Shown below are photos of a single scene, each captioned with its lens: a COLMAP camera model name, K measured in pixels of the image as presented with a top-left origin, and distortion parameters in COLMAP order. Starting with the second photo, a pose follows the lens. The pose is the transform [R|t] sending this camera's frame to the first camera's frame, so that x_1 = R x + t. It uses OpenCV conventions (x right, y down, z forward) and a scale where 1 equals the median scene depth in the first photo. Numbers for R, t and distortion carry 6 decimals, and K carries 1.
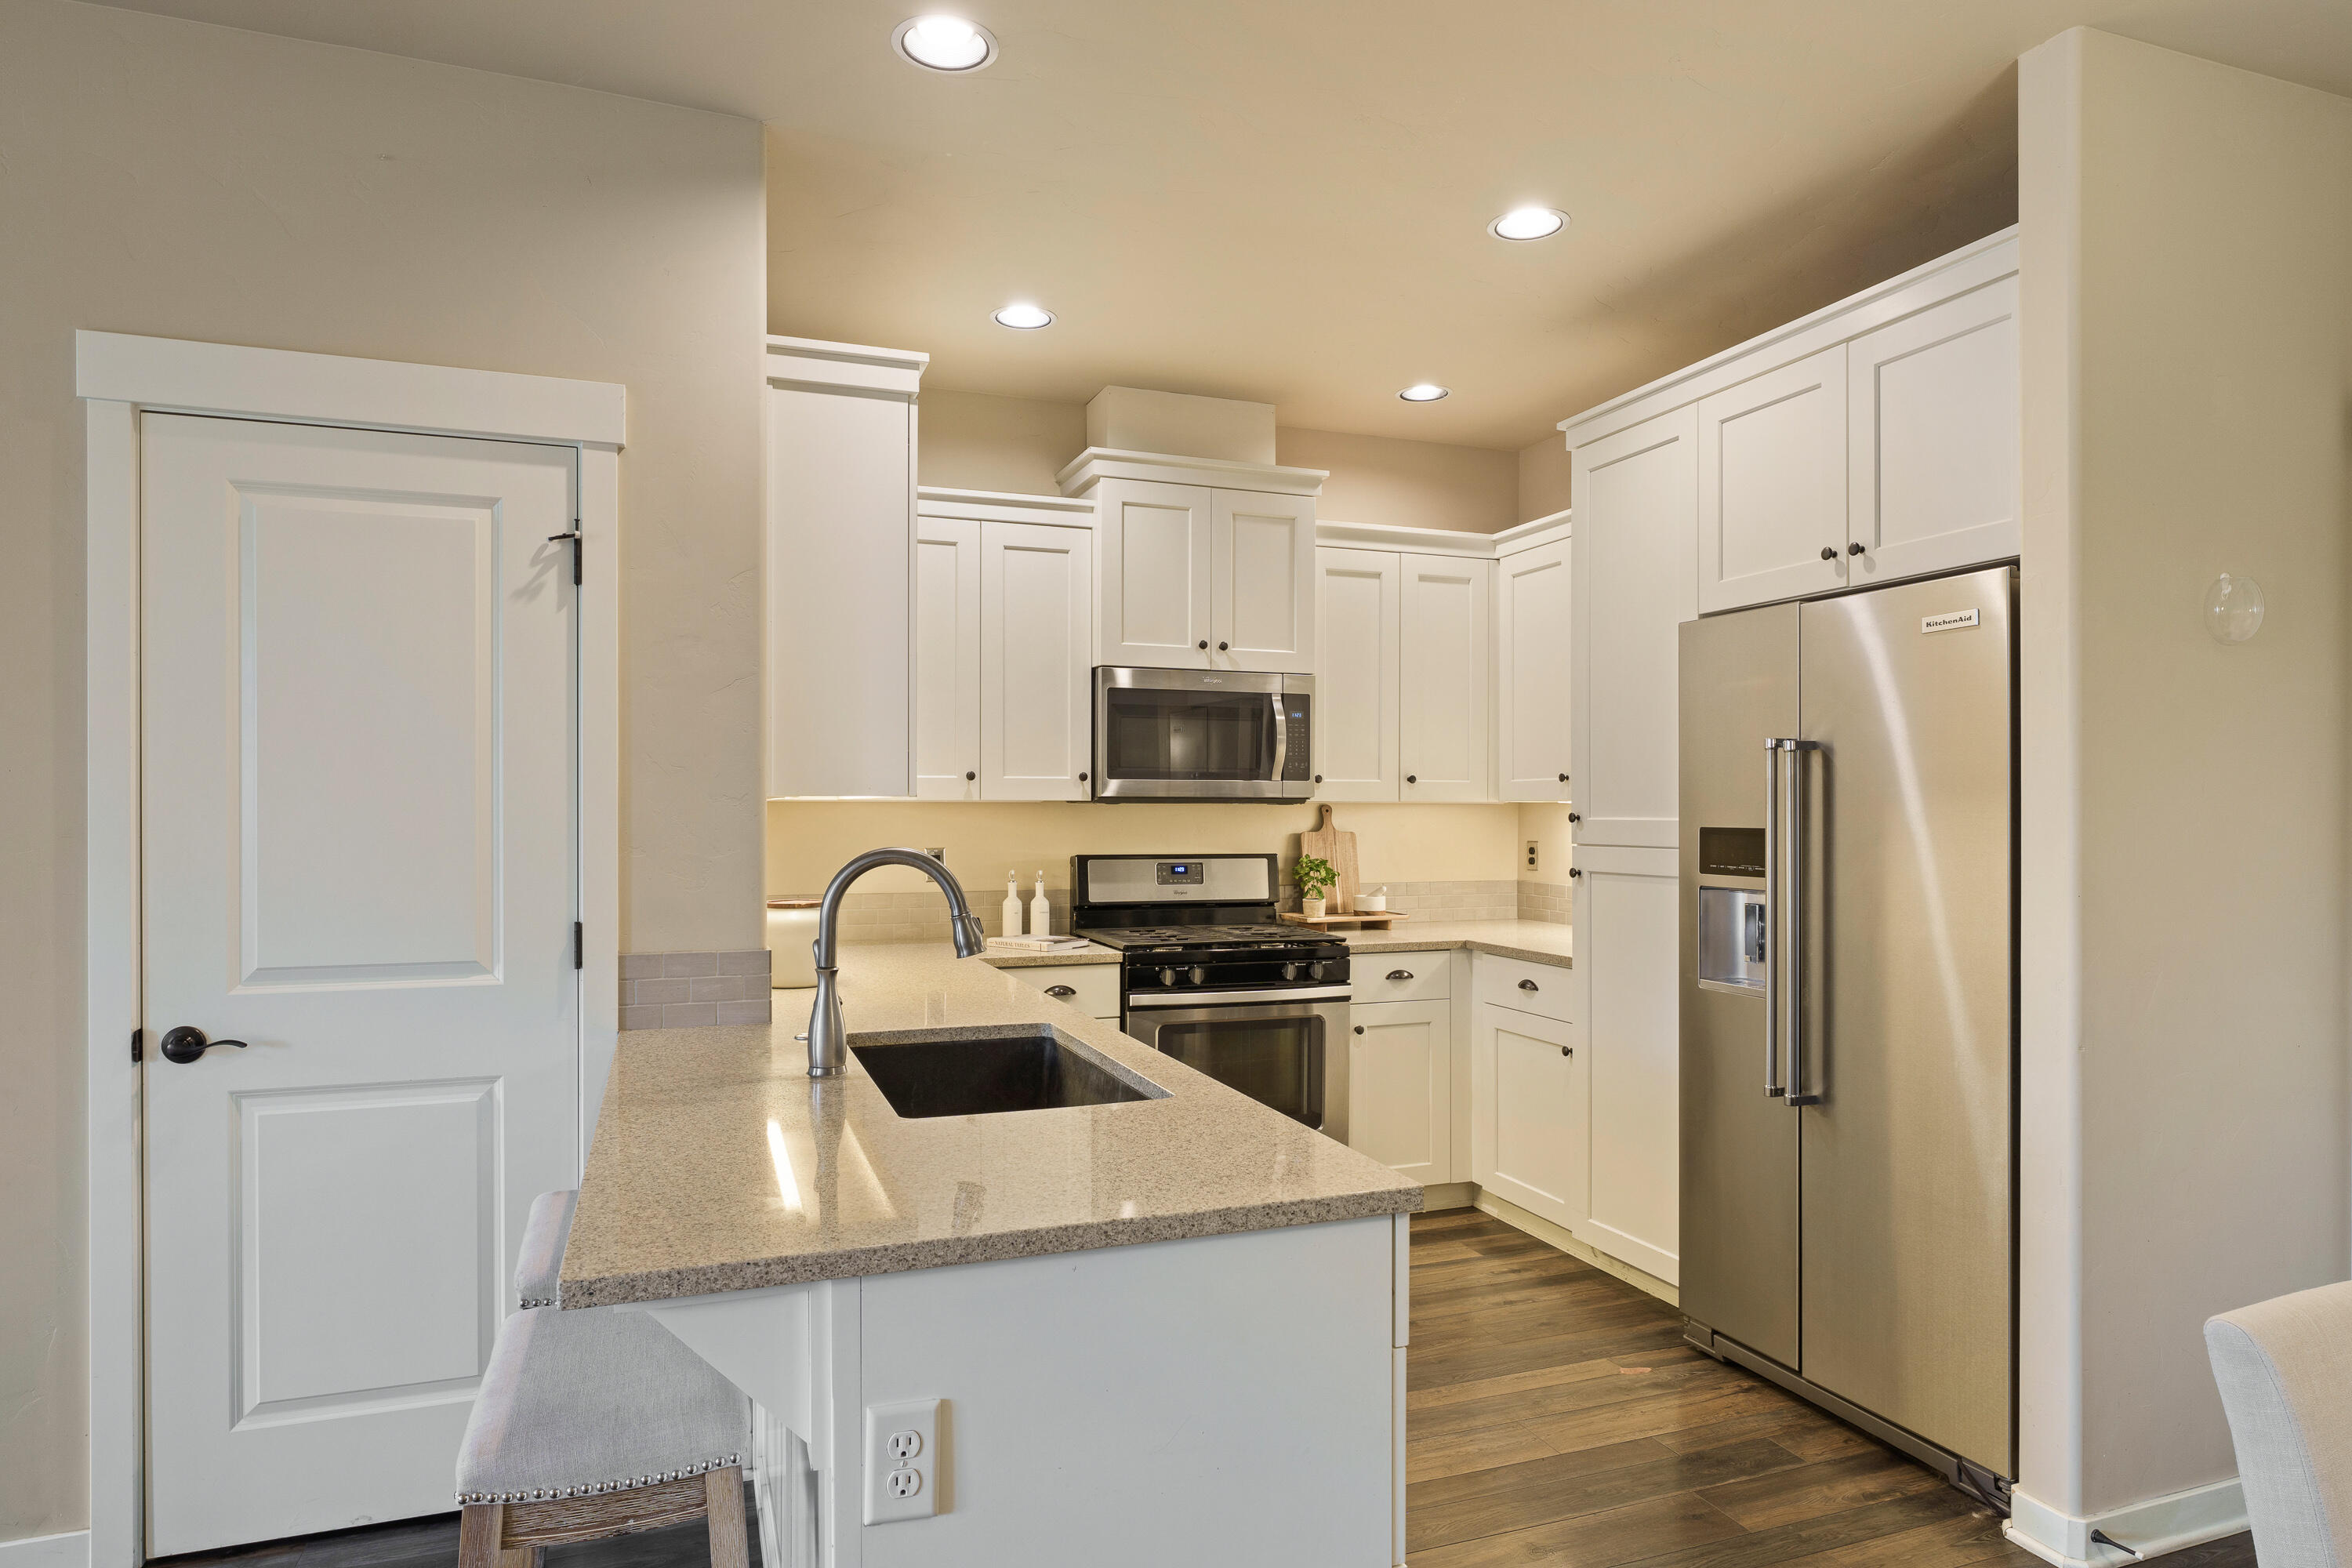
lens RADIAL K [[1345.7, 0, 1131.4], [0, 1345.7, 795.4], [0, 0, 1]] dist [0.000966, -0.000414]
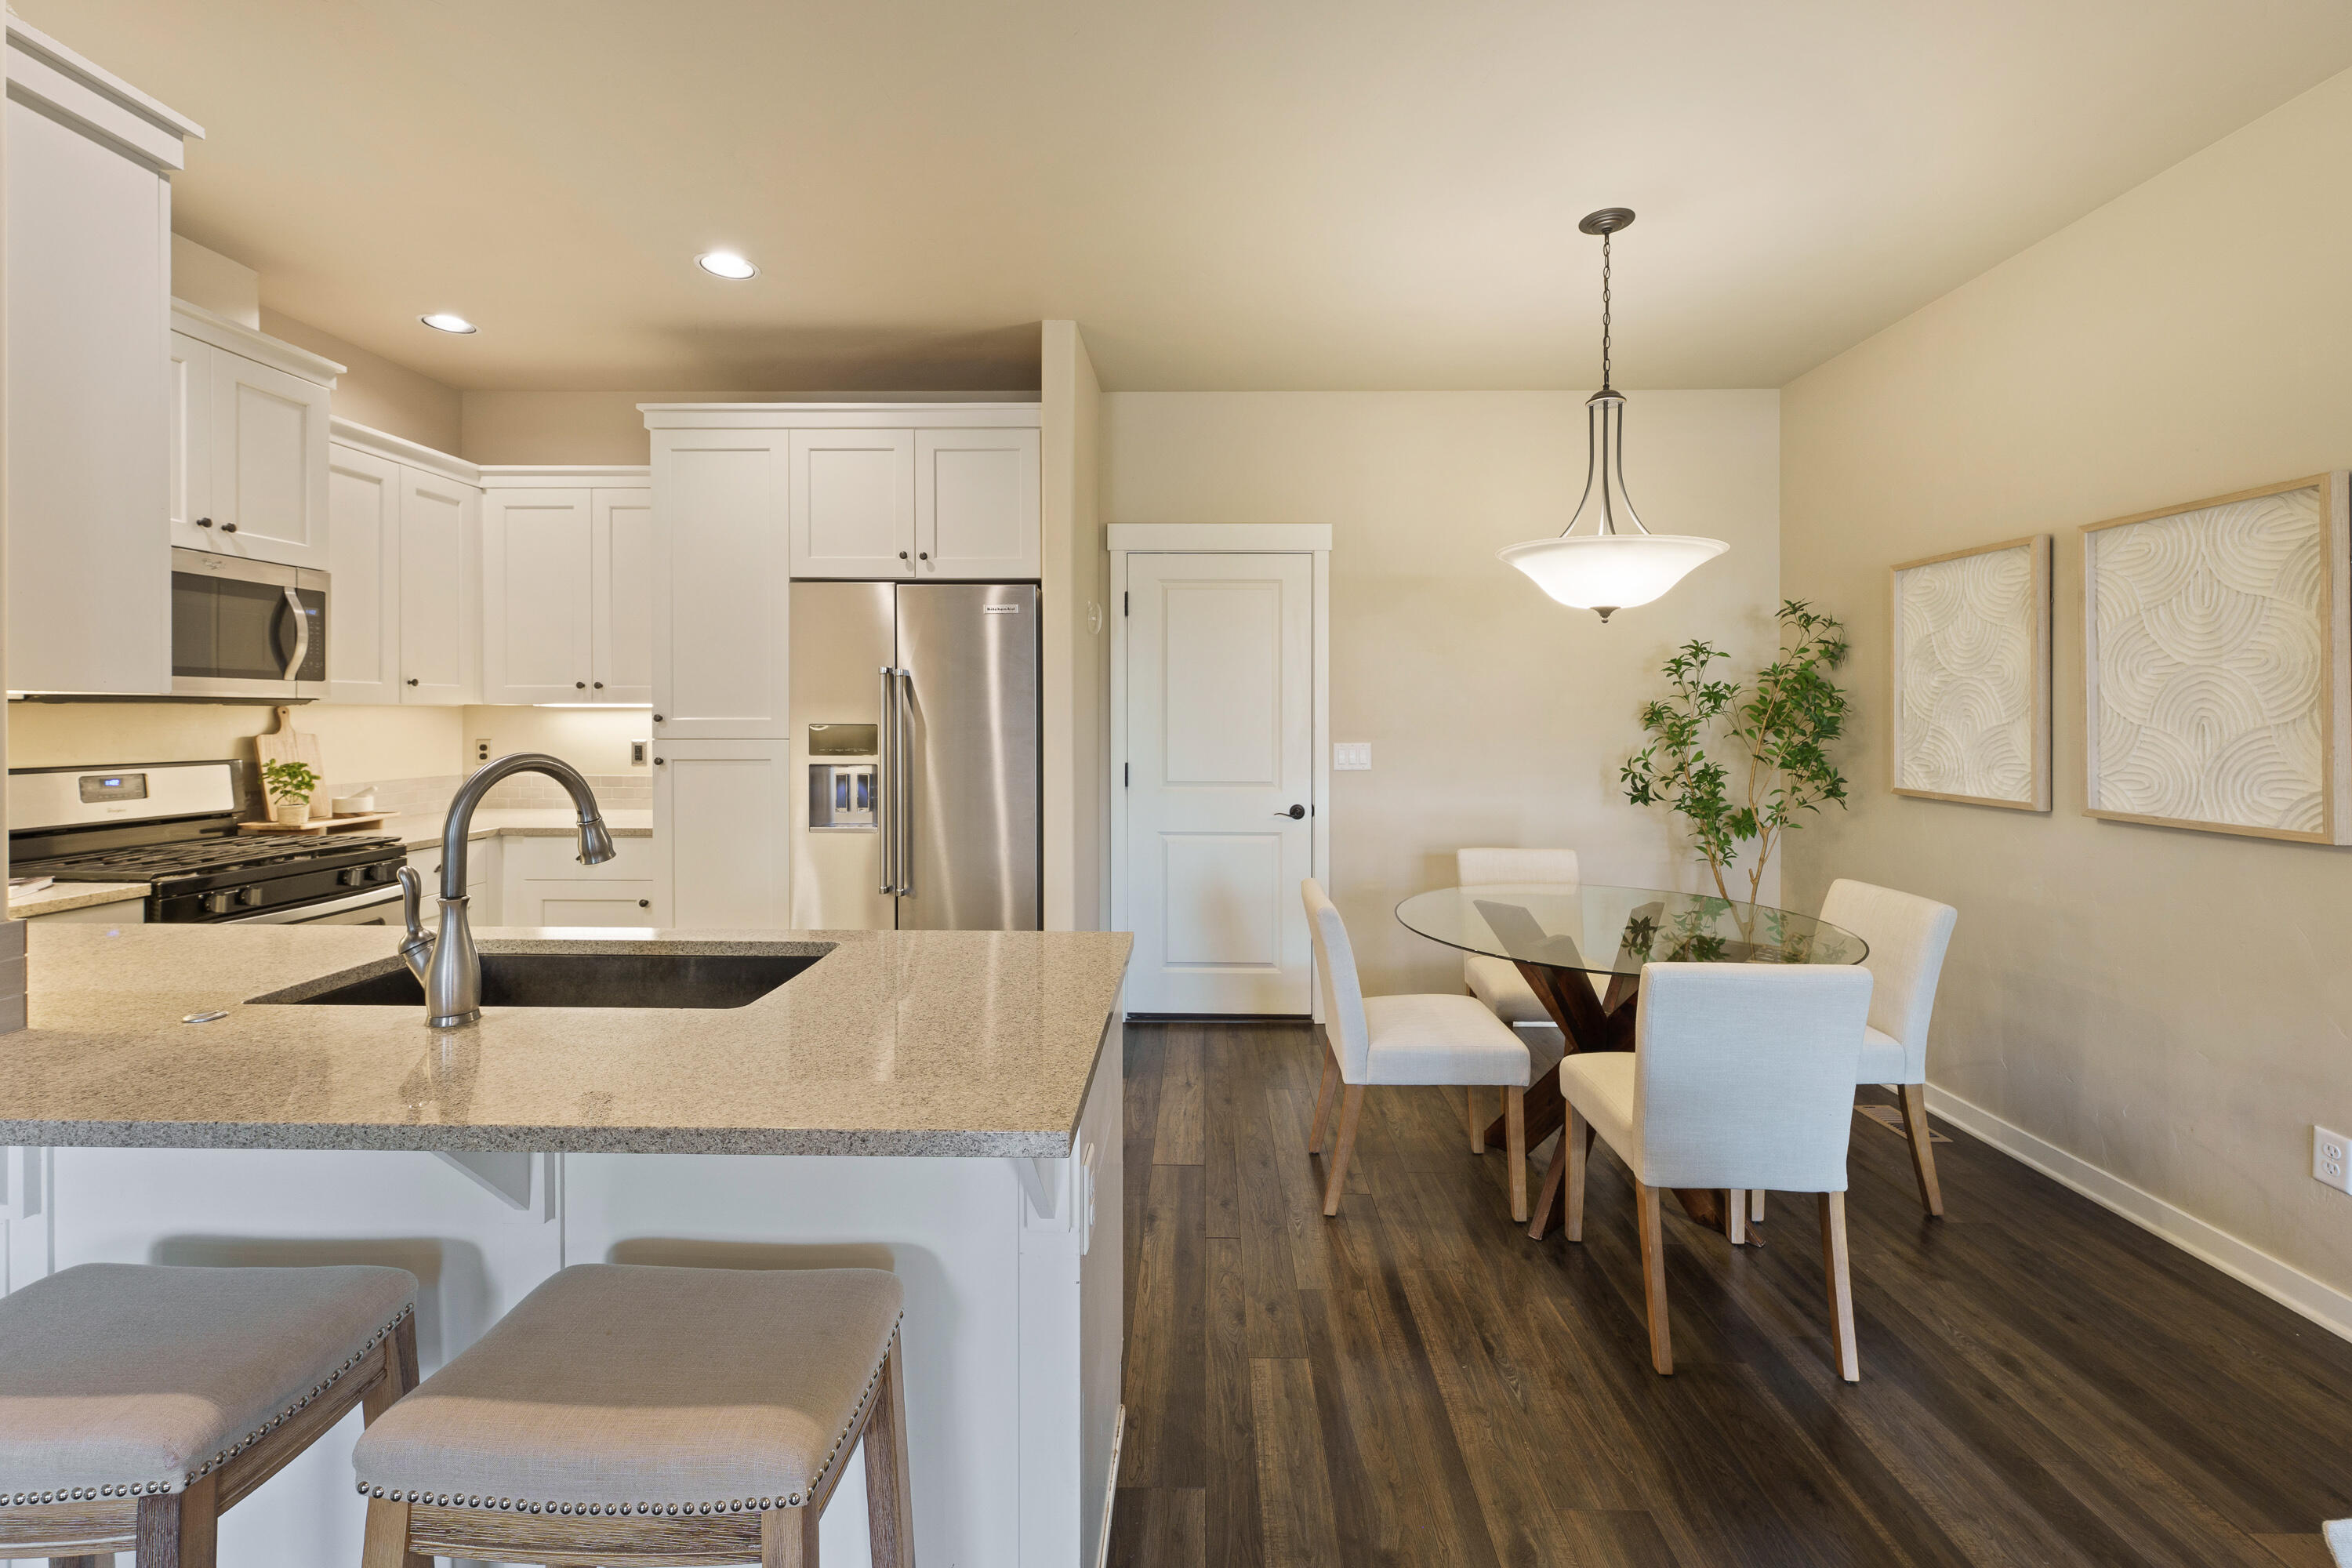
lens RADIAL K [[996.1, 0, 1182.3], [0, 996.1, 710.5], [0, 0, 1]] dist [0.000620, 0.000177]
pose [[0.344245, 0.002783, 0.938876, -0.340243], [-0.011982, 0.999927, 0.001429, 0.001612], [-0.938803, -0.011741, 0.344253, 0.181273]]
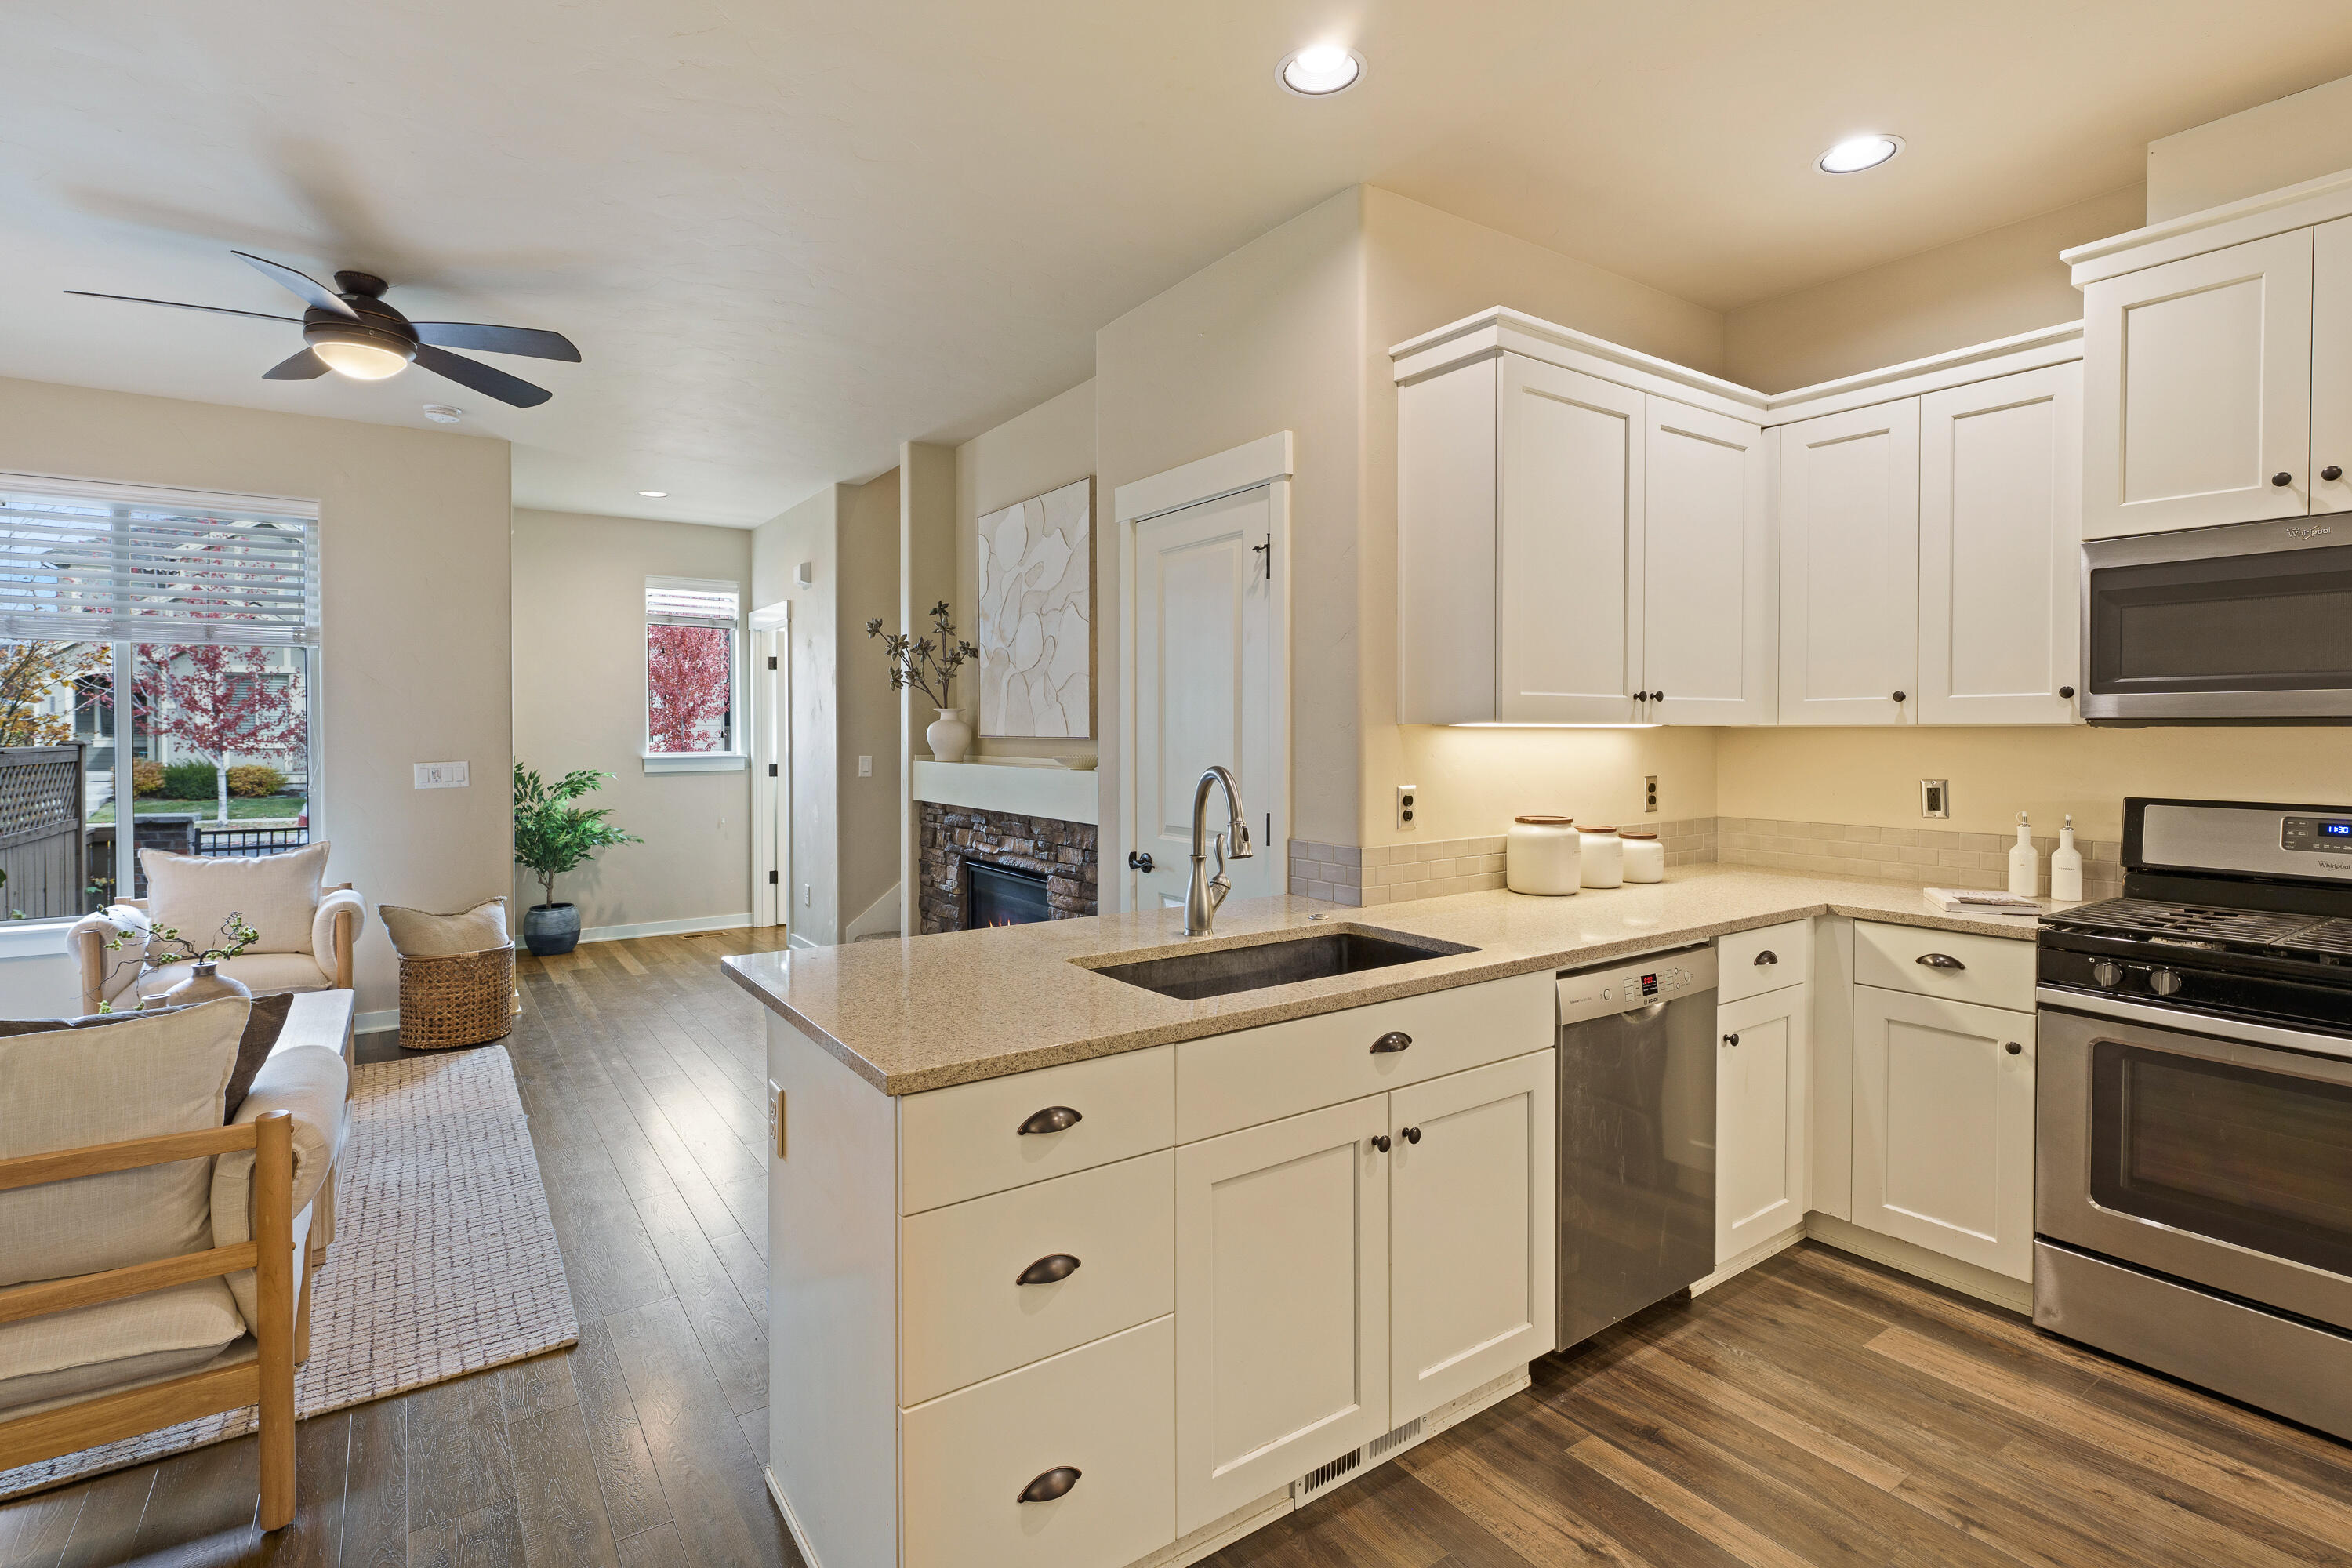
lens RADIAL K [[1085.1, 0, 1165.0], [0, 1085.1, 733.4], [0, 0, 1]] dist [0.000489, 0.000105]
pose [[0.275446, 0.000532, -0.961317, 0.409399], [0.010104, 0.999943, 0.003448, 0.002004], [0.961264, -0.010663, 0.275425, 0.347947]]
